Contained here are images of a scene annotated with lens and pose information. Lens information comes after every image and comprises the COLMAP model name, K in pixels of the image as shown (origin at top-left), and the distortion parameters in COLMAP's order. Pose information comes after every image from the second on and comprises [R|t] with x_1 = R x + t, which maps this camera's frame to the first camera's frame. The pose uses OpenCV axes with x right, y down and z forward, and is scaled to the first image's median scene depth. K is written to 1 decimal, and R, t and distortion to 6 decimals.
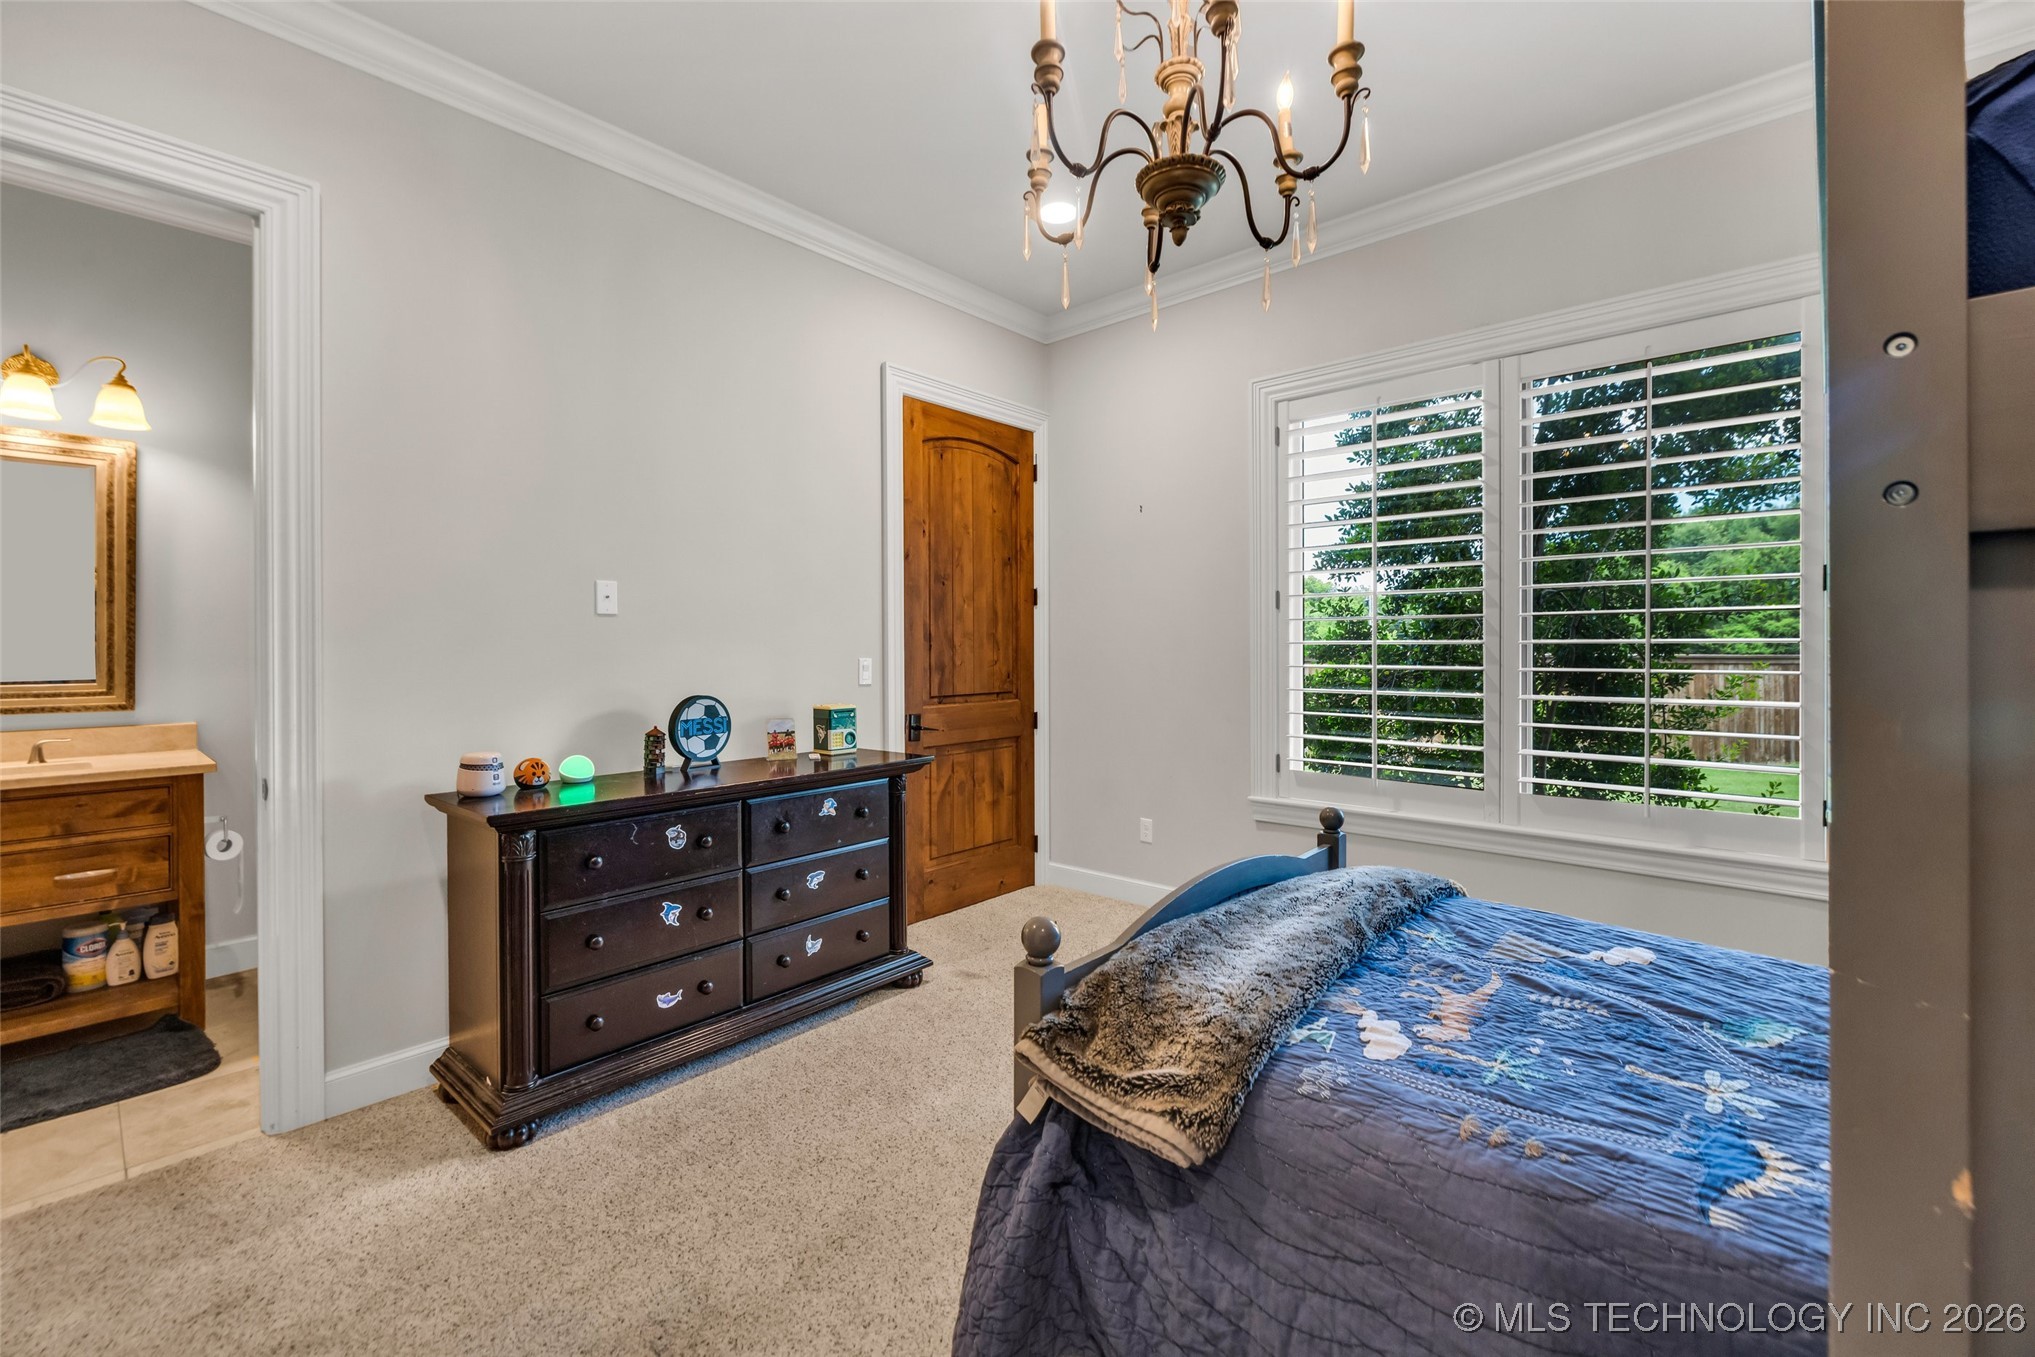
lens RADIAL K [[865.0, 0, 1031.1], [0, 865.0, 643.2], [0, 0, 1]] dist [-0.000364, -0.000510]
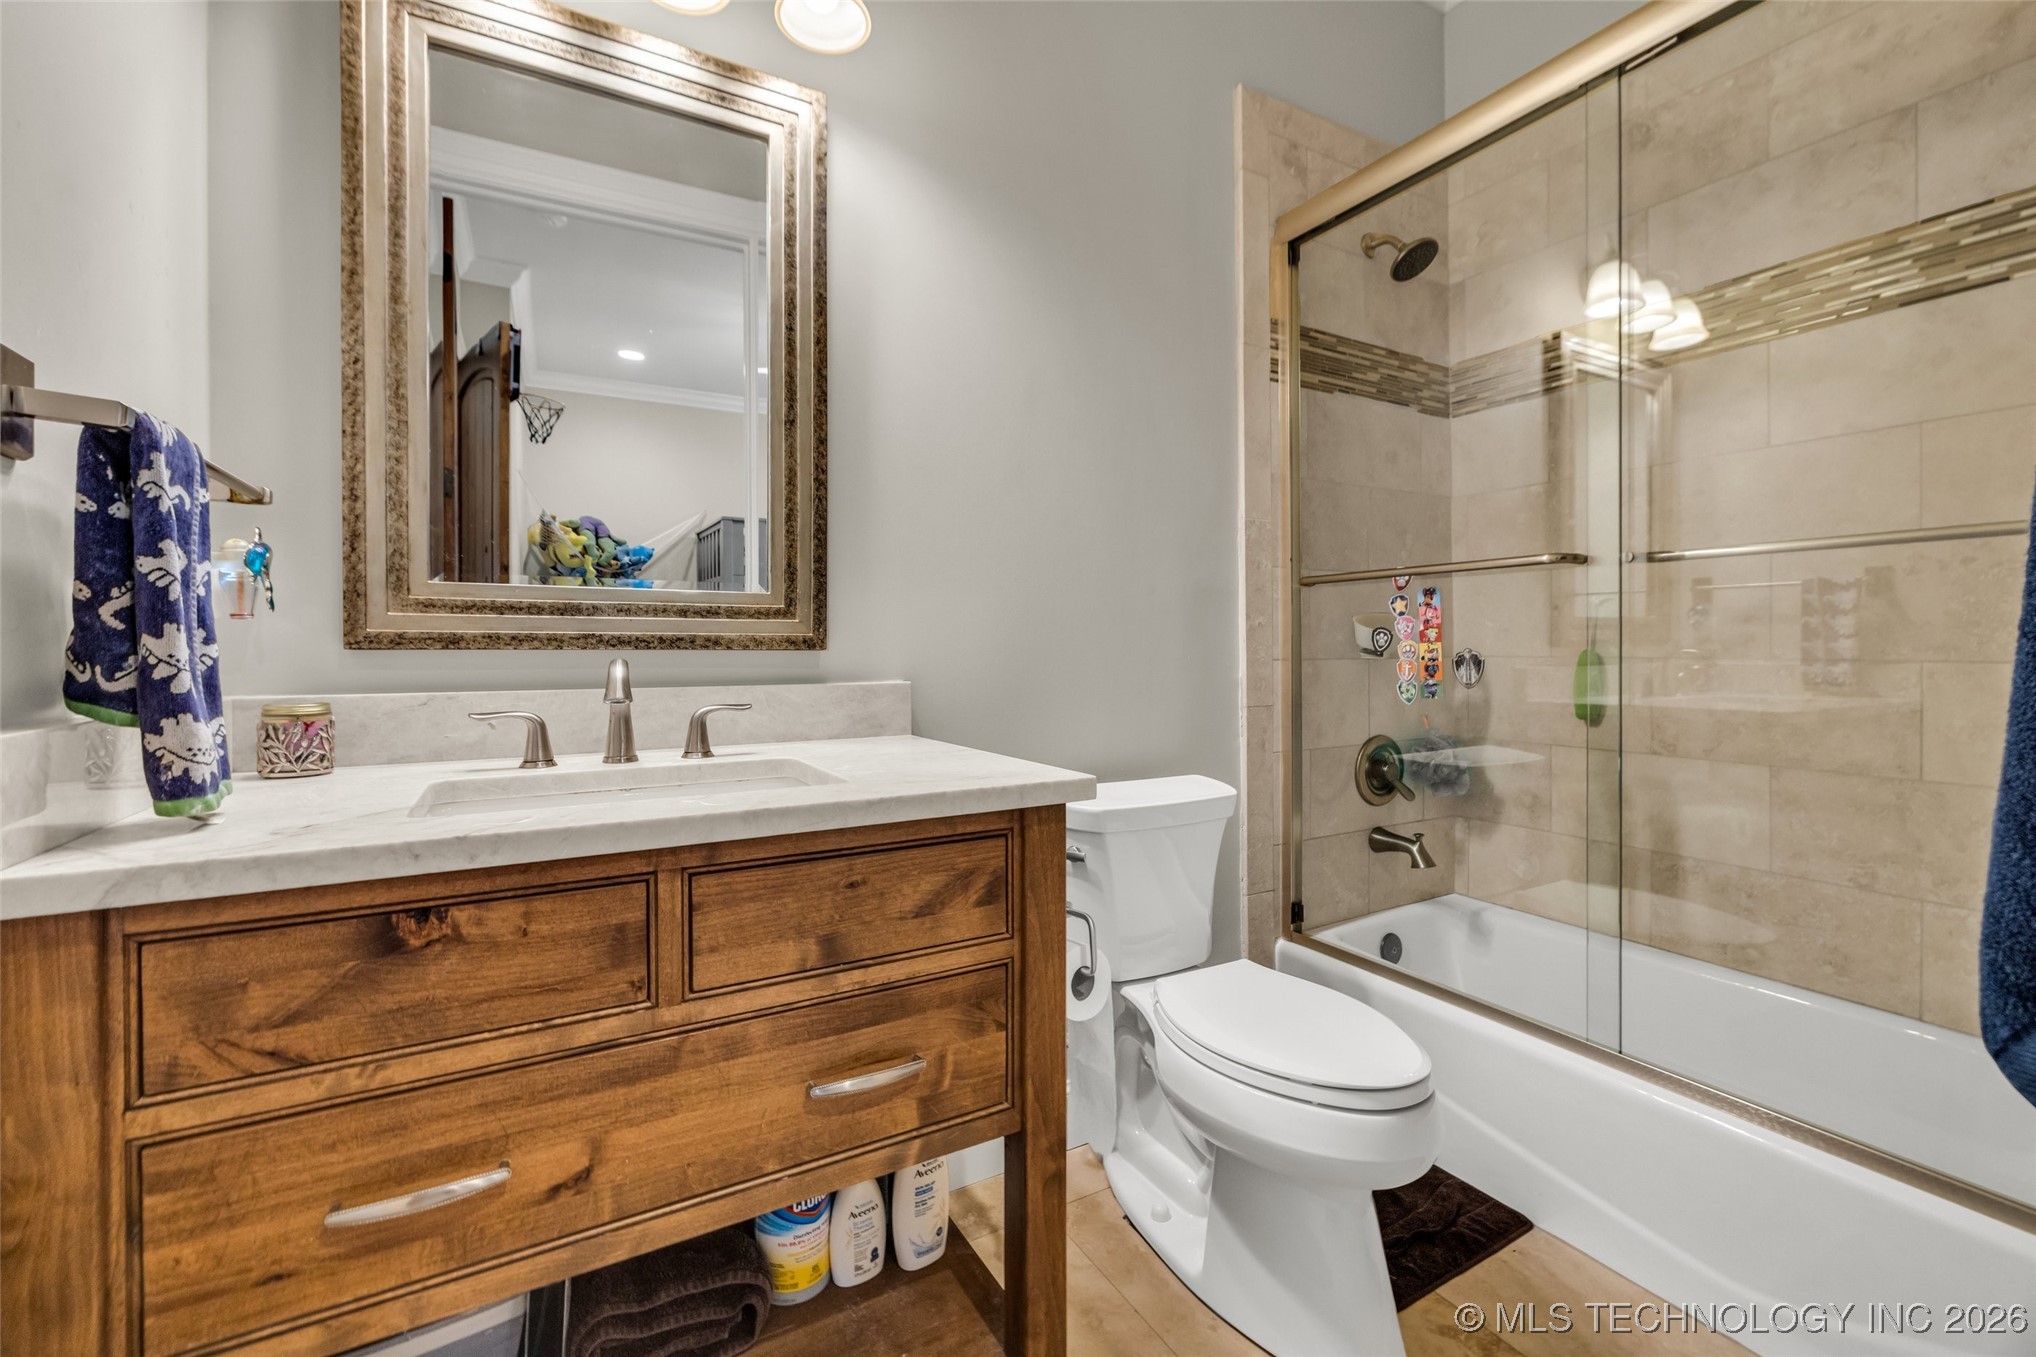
lens RADIAL K [[865.4, 0, 1022.1], [0, 865.4, 638.0], [0, 0, 1]] dist [-0.000364, -0.000510]
pose [[0.951285, -0.002047, -0.308306, -0.876566], [0.001418, 0.999996, -0.002267, 0.080558], [0.308310, 0.001719, 0.951285, 0.642595]]
